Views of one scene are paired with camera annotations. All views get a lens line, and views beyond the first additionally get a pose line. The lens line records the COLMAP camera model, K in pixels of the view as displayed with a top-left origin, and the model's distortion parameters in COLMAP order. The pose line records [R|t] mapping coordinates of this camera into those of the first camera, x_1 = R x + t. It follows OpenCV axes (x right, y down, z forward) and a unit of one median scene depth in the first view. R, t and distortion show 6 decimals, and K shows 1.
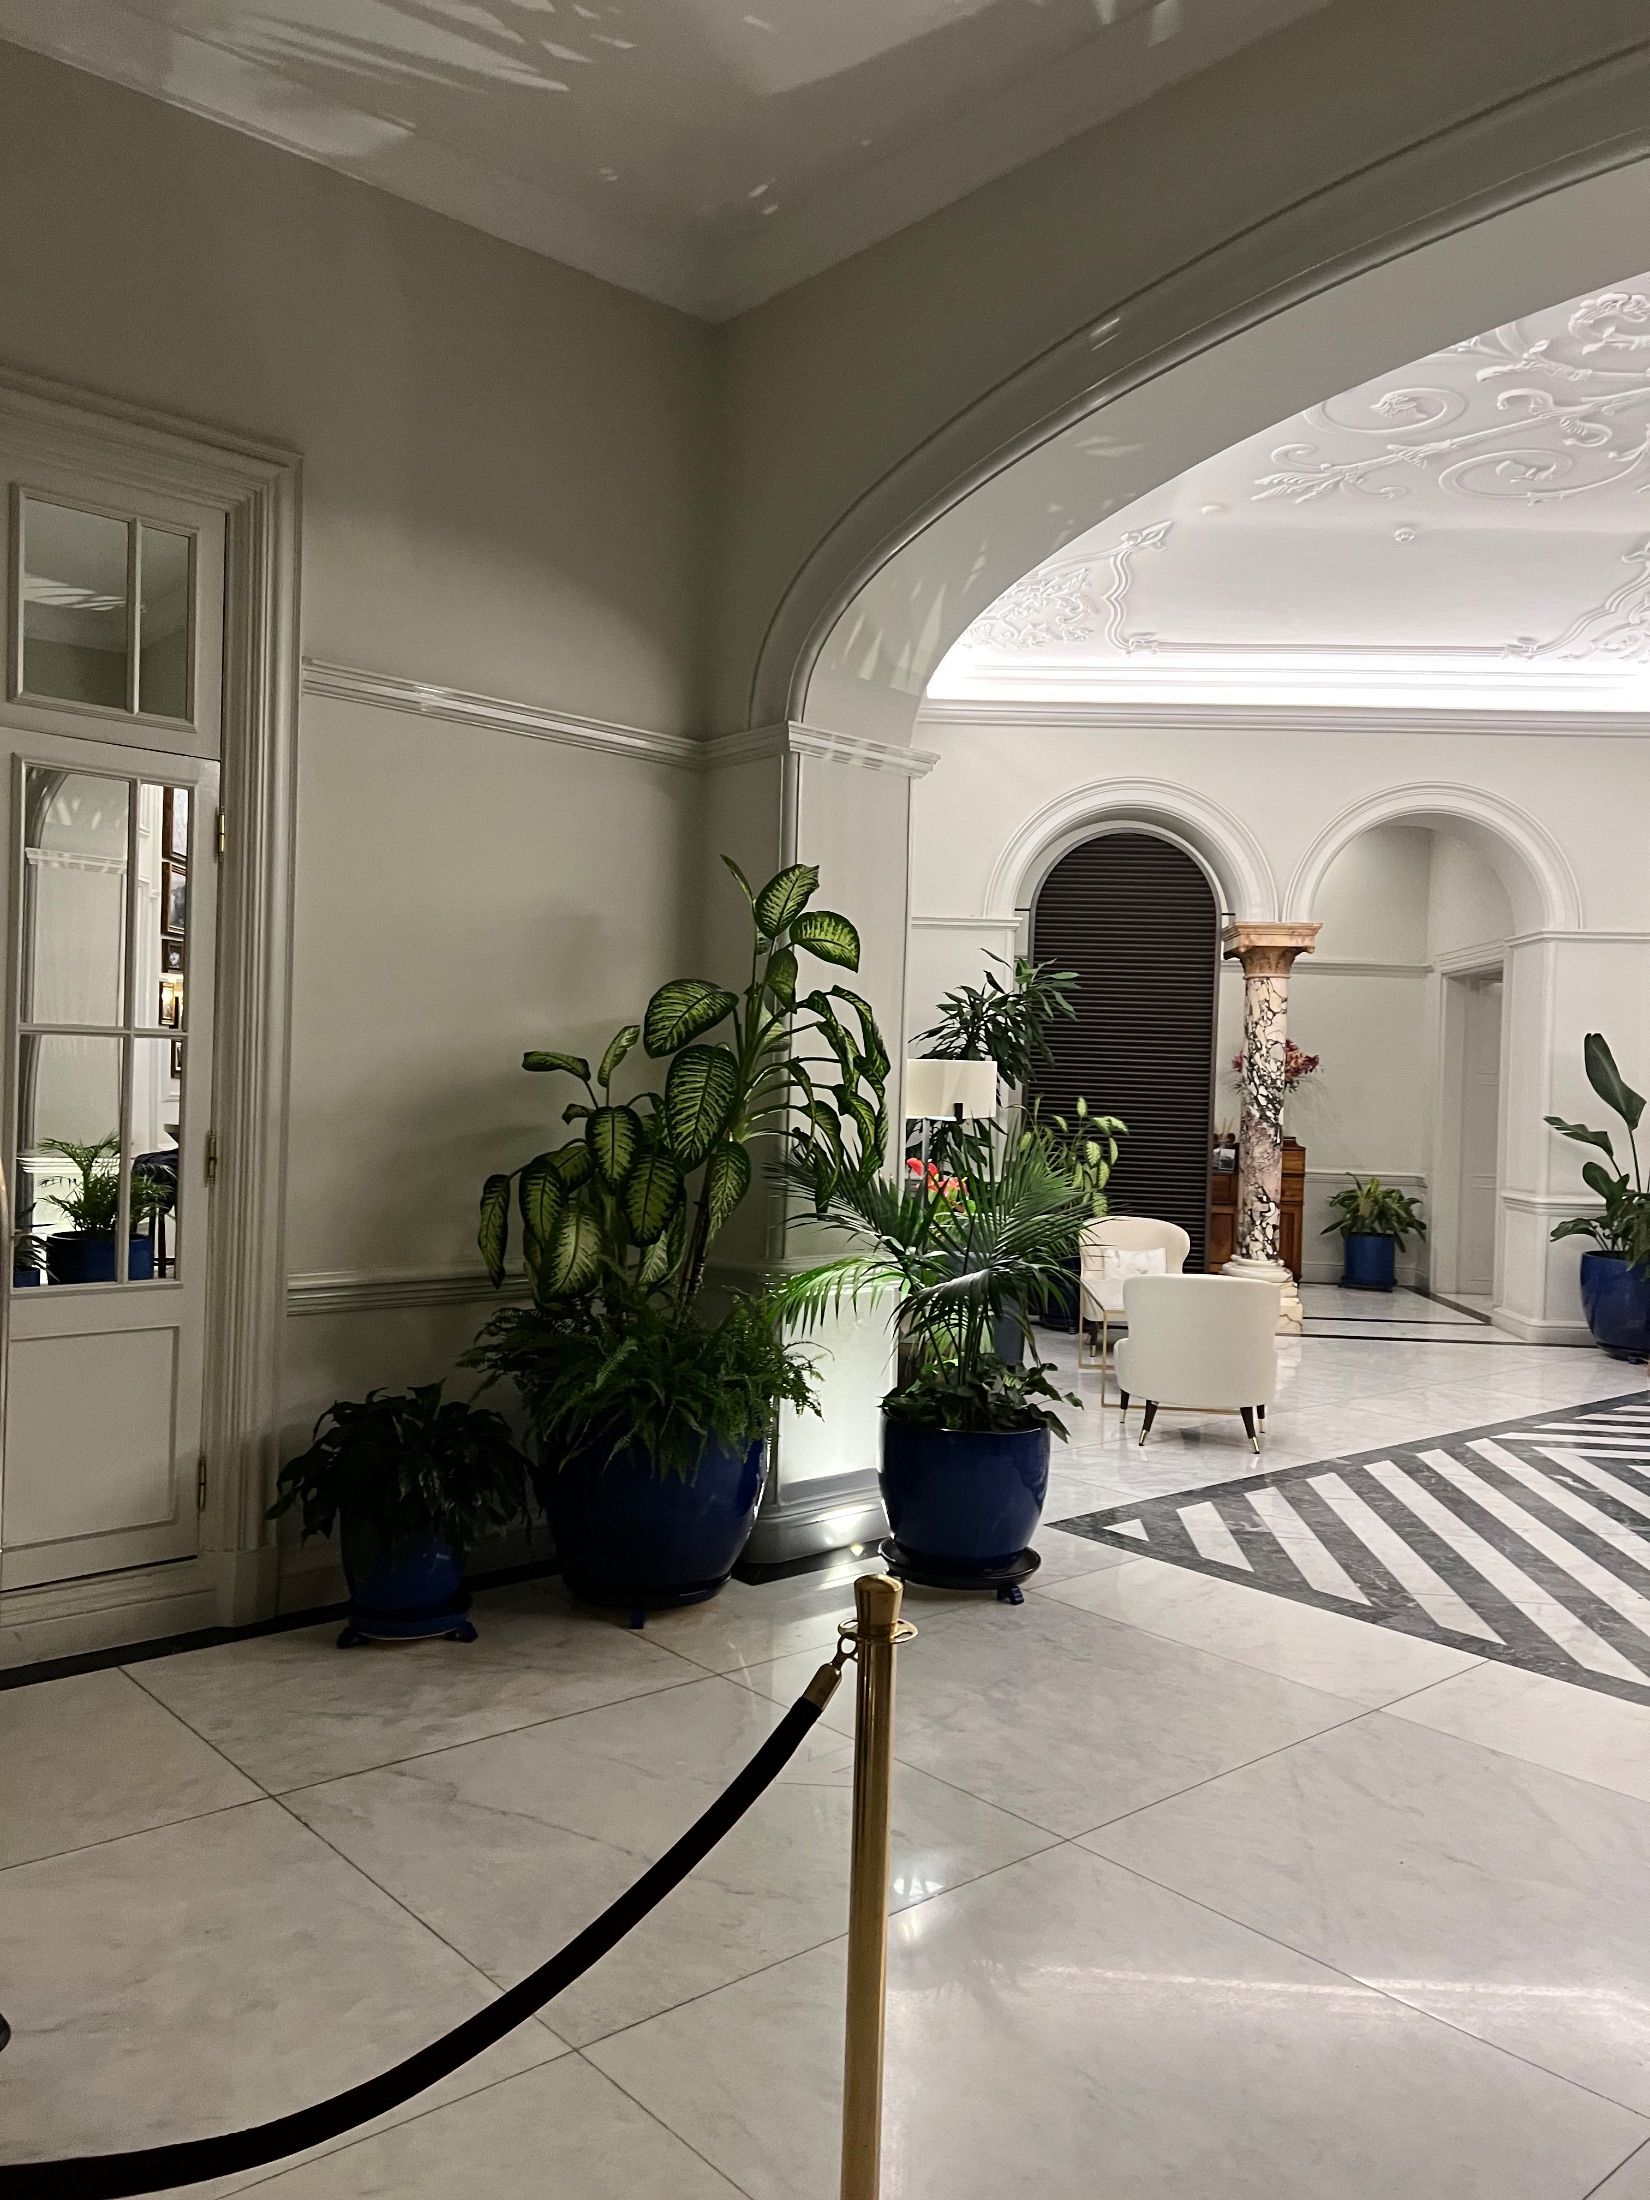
lens RADIAL K [[1668.7, 0, 832.3], [0, 1668.7, 1093.5], [0, 0, 1]] dist [0.034844, -0.044166]
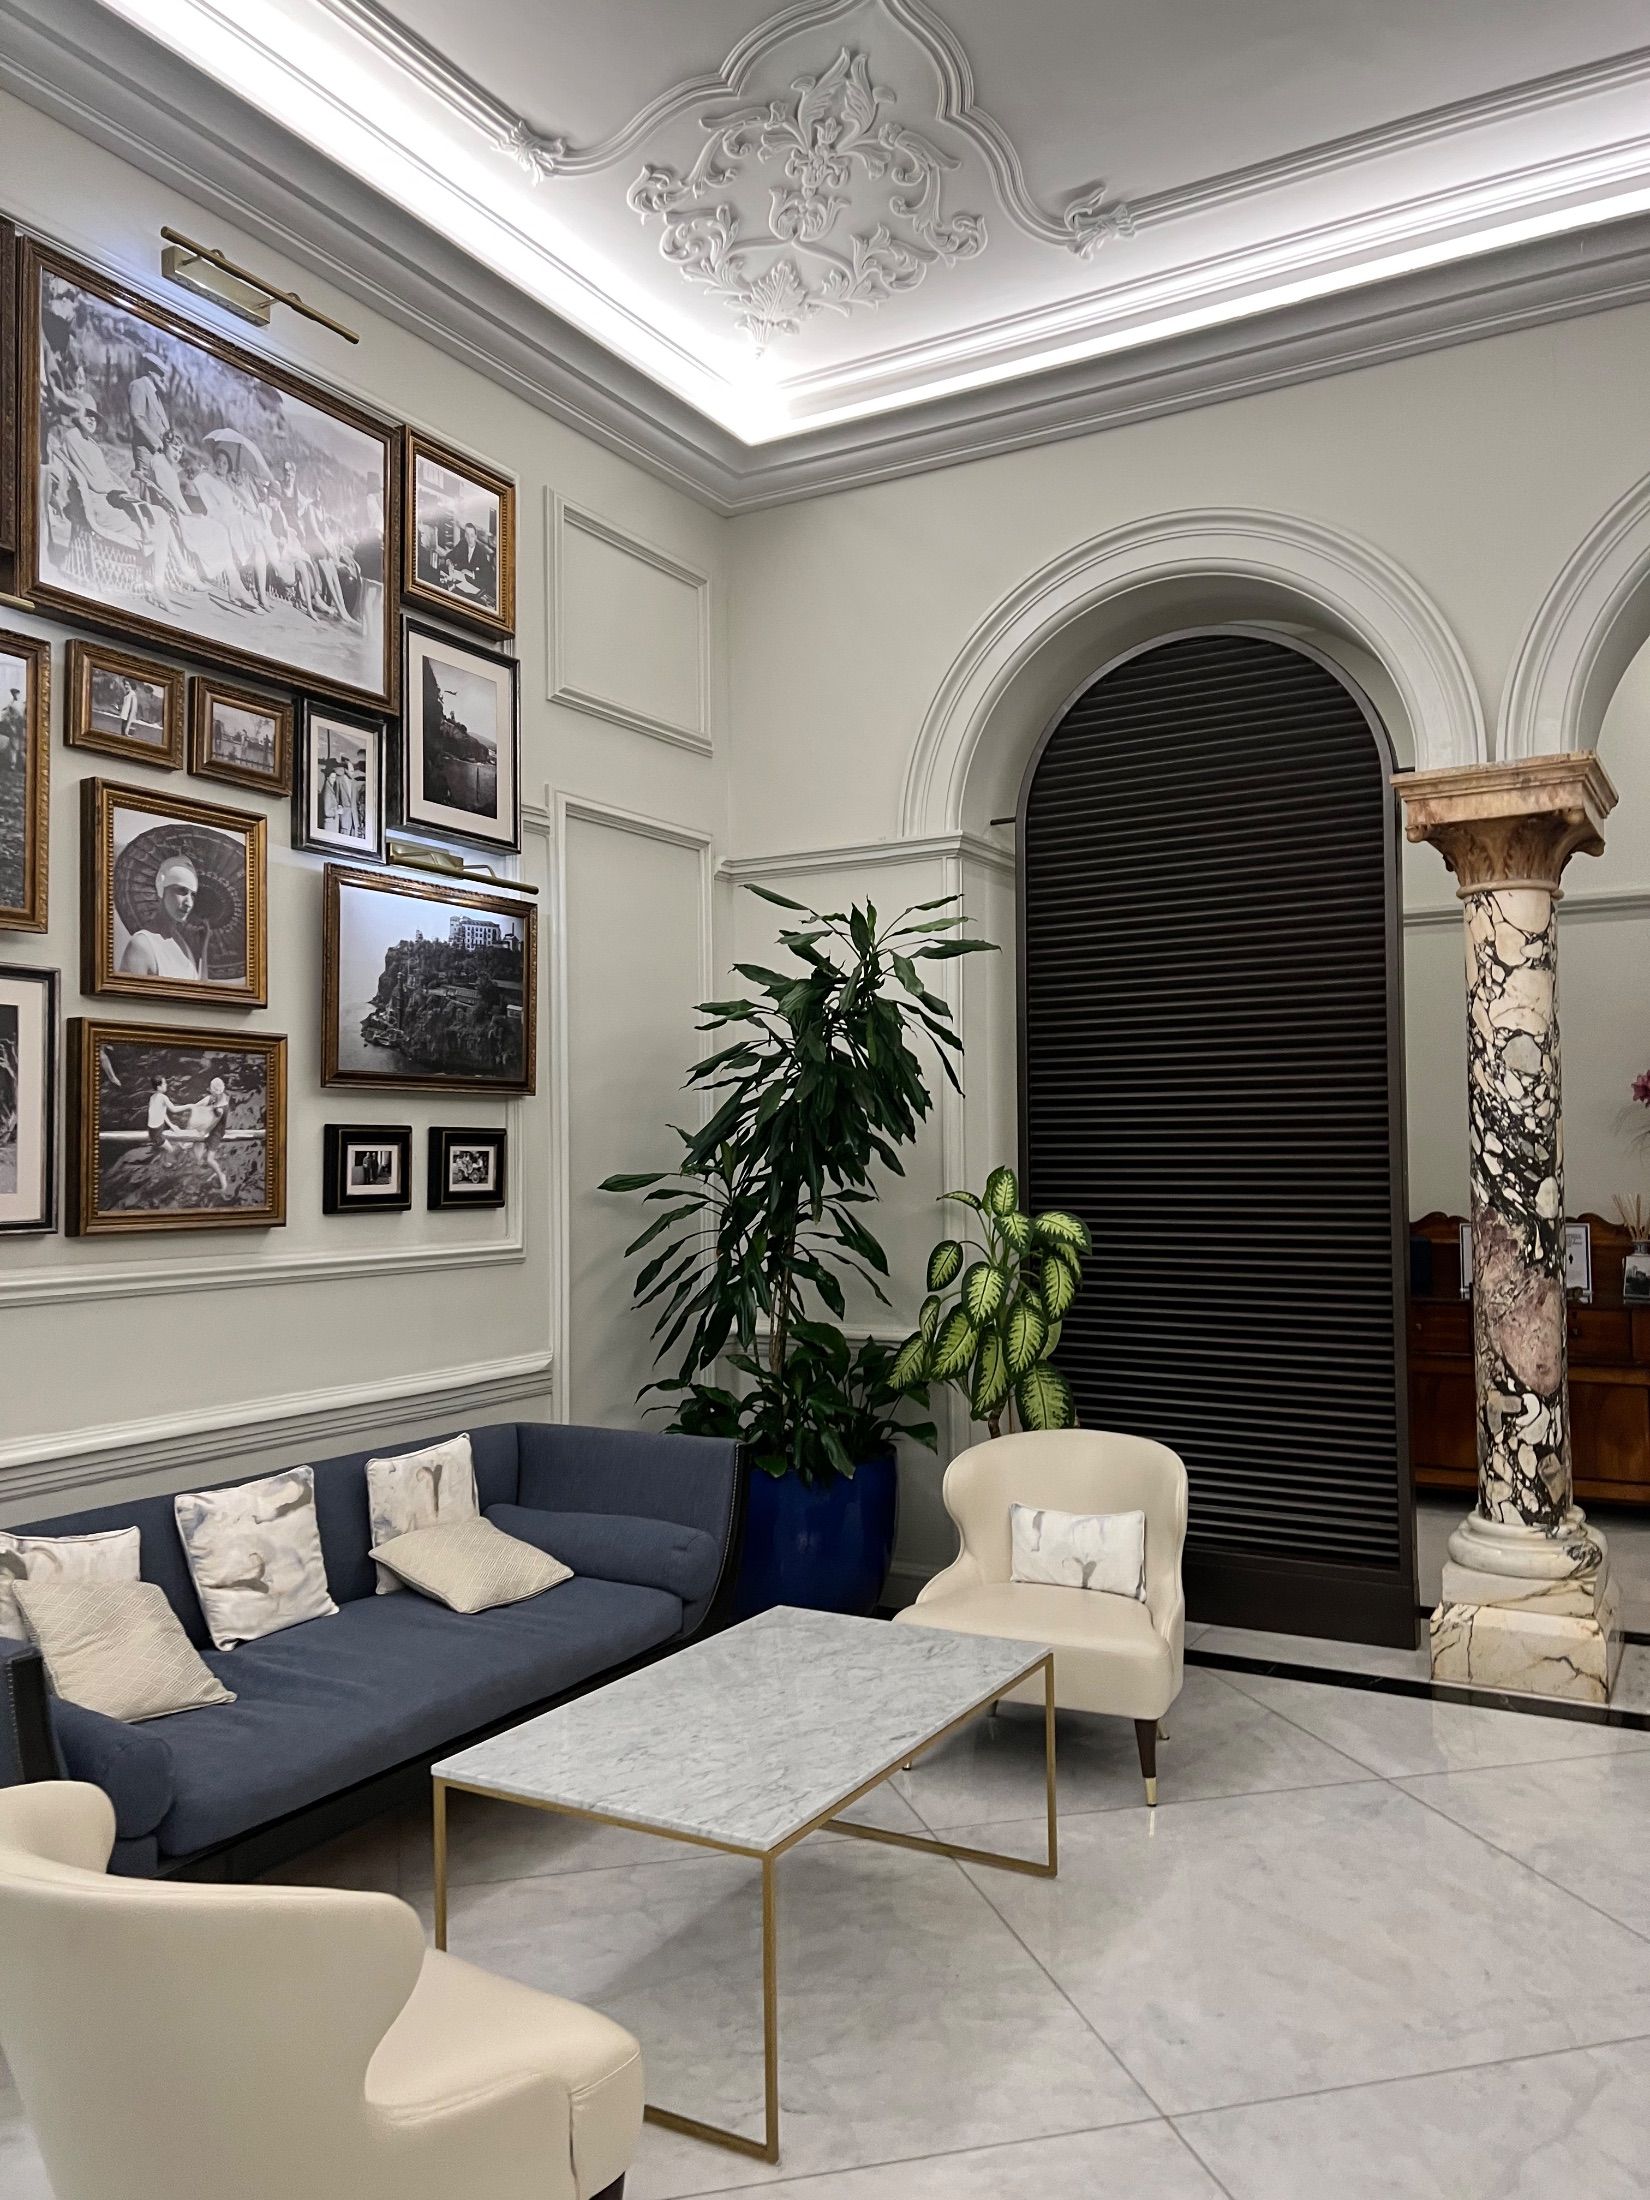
lens RADIAL K [[1633.3, 0, 822.2], [0, 1633.3, 1108.0], [0, 0, 1]] dist [0.003582, 0.001322]
pose [[0.893218, -0.053268, -0.446457, 0.292792], [0.032515, 0.998010, -0.054023, 0.006901], [0.448446, 0.033738, 0.893173, 0.526340]]
